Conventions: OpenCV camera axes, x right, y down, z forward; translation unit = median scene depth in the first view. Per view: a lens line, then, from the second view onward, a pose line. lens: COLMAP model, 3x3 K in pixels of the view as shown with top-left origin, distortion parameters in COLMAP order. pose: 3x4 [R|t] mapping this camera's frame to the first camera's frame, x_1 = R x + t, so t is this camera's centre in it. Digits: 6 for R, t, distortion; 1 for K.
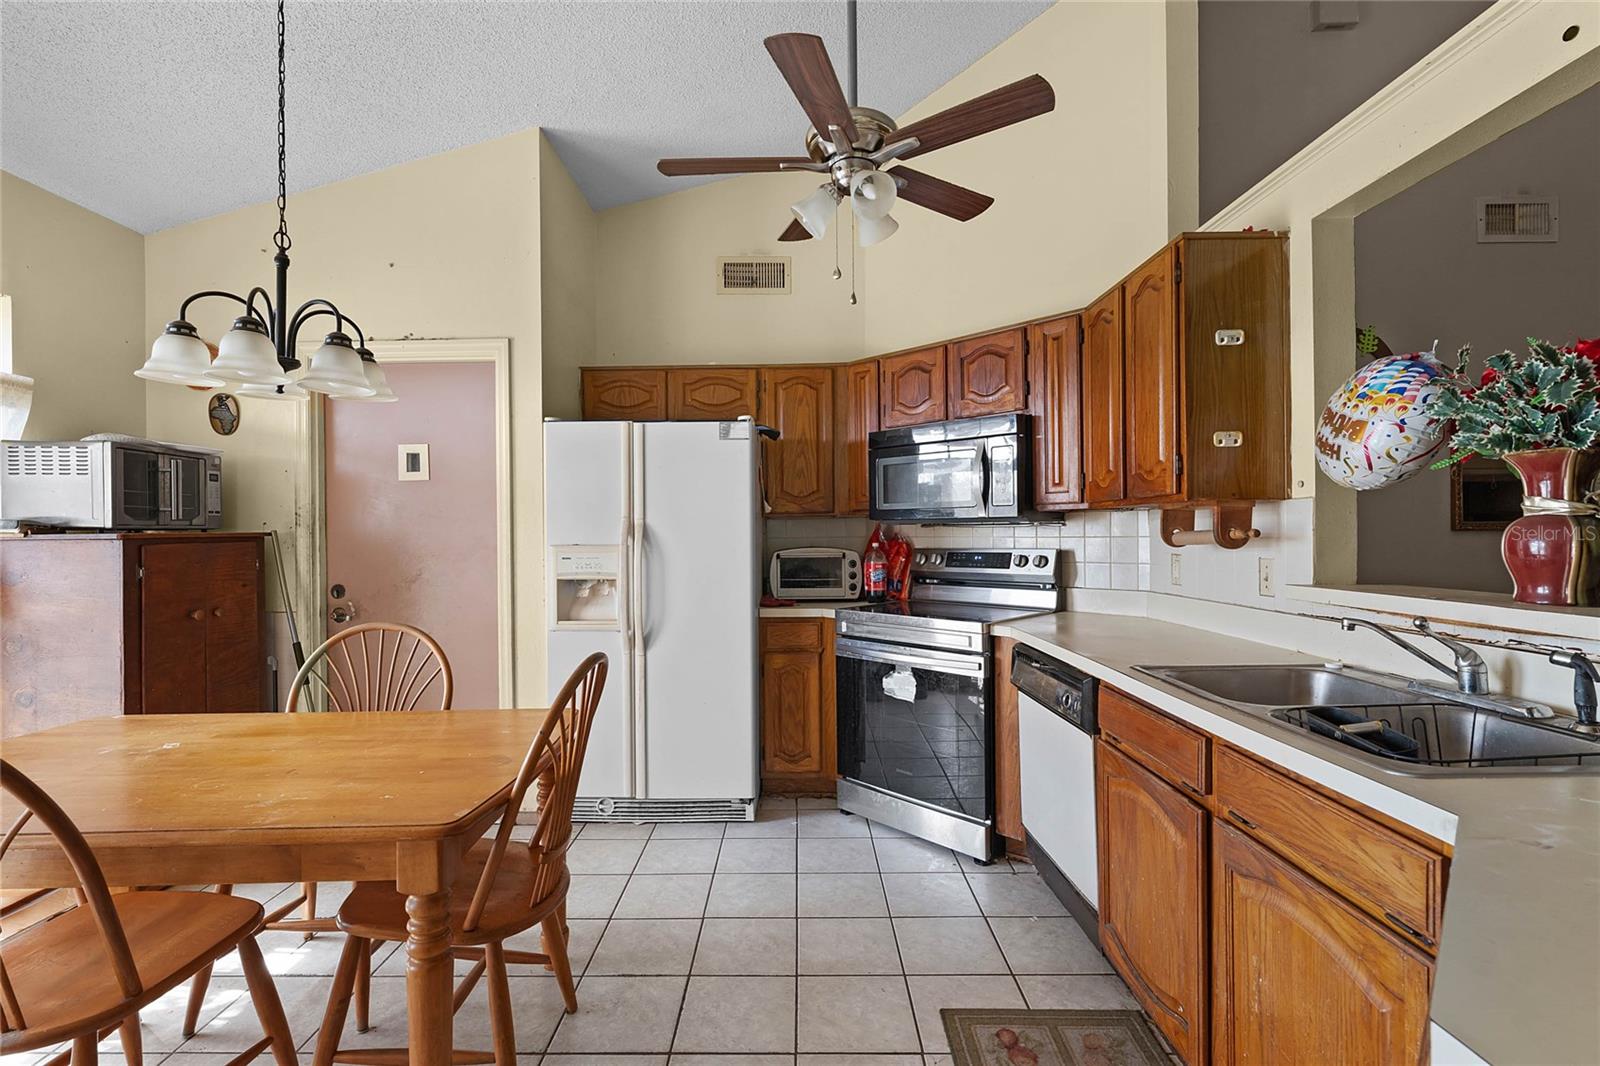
lens RADIAL K [[741.2, 0, 793.5], [0, 741.2, 542.6], [0, 0, 1]] dist [0.004164, 0.000303]
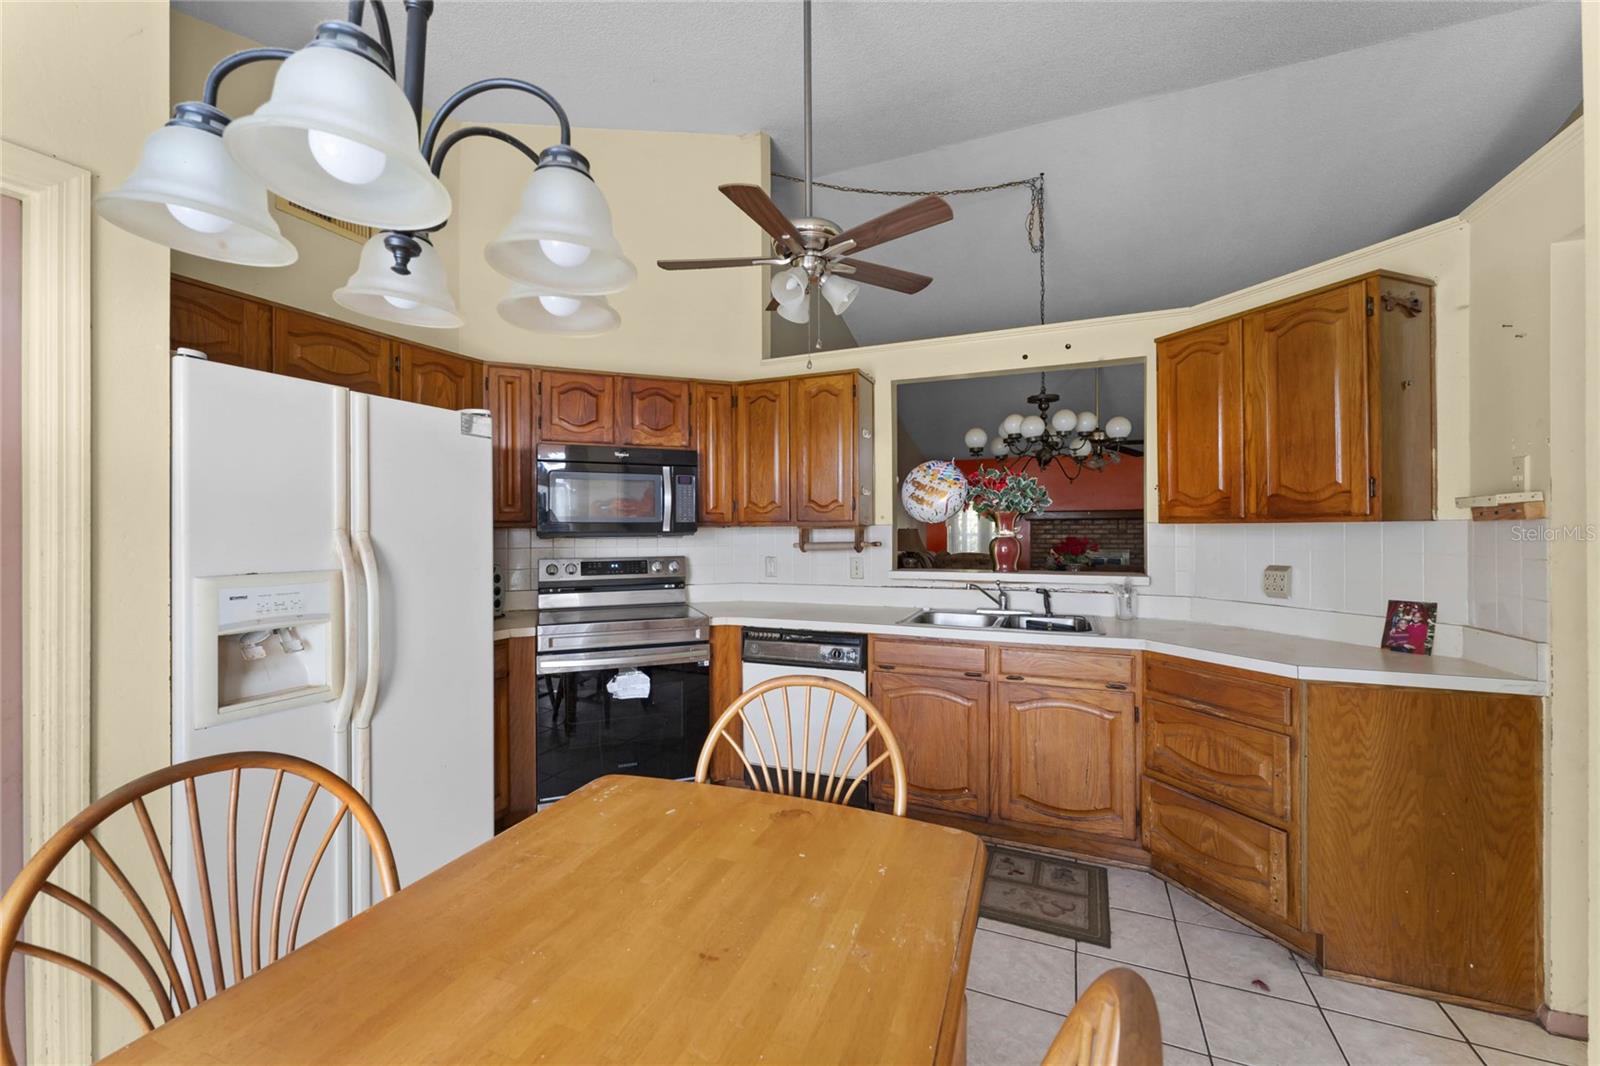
lens RADIAL K [[649.4, 0, 802.5], [0, 649.4, 529.3], [0, 0, 1]] dist [0.000000, -0.000409]
pose [[0.372395, 0.006451, 0.928052, -0.630745], [0.013468, 0.999833, -0.012354, -0.020894], [-0.927977, 0.017099, 0.372246, 0.395429]]
